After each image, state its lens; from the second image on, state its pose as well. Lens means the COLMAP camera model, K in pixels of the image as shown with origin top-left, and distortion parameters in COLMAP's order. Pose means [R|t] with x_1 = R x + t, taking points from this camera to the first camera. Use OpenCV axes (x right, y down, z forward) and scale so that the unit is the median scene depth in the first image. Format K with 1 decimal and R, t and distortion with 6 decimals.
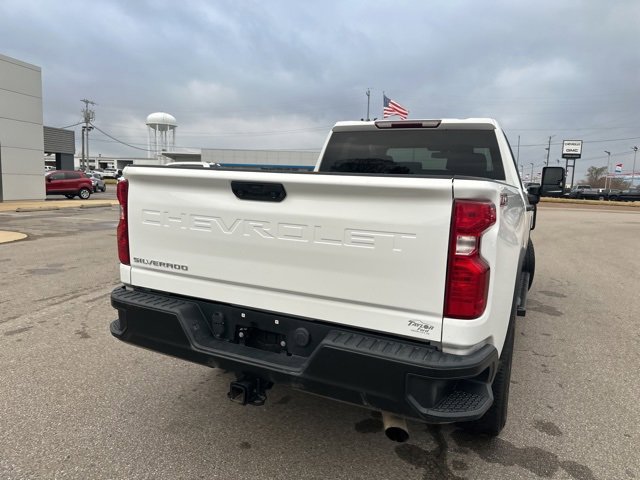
lens RADIAL K [[449.4, 0, 327.1], [0, 449.4, 239.9], [0, 0, 1]] dist [0.083722, -0.122280]
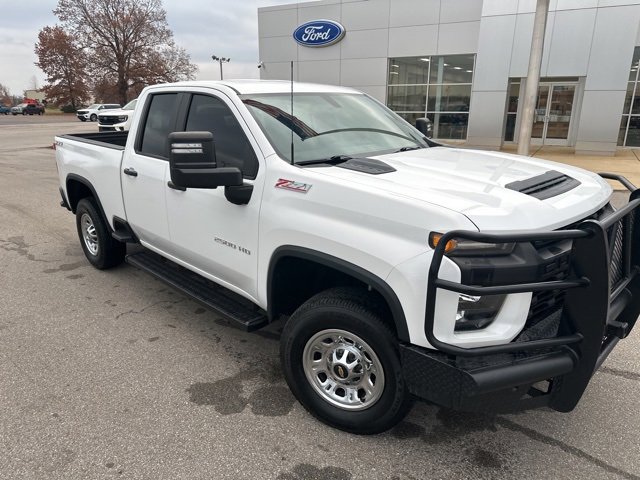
lens RADIAL K [[447.9, 0, 320.0], [0, 447.9, 240.0], [0, 0, 1]] dist [0.042835, -0.053358]
pose [[-0.348972, 0.241588, -0.905458, 2.106521], [-0.128512, 0.944735, 0.301597, -0.485466], [0.928280, 0.221612, -0.298639, 2.915541]]
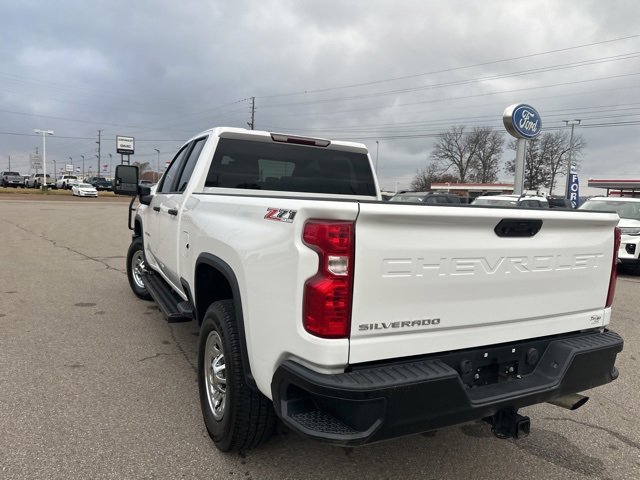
lens RADIAL K [[445.4, 0, 321.2], [0, 445.4, 236.9], [0, 0, 1]] dist [0.087042, -0.122818]
pose [[0.610268, -0.086616, 0.787446, -1.026304], [0.078980, 0.995705, 0.048314, -0.144003], [-0.788248, 0.032708, 0.614488, 0.602037]]
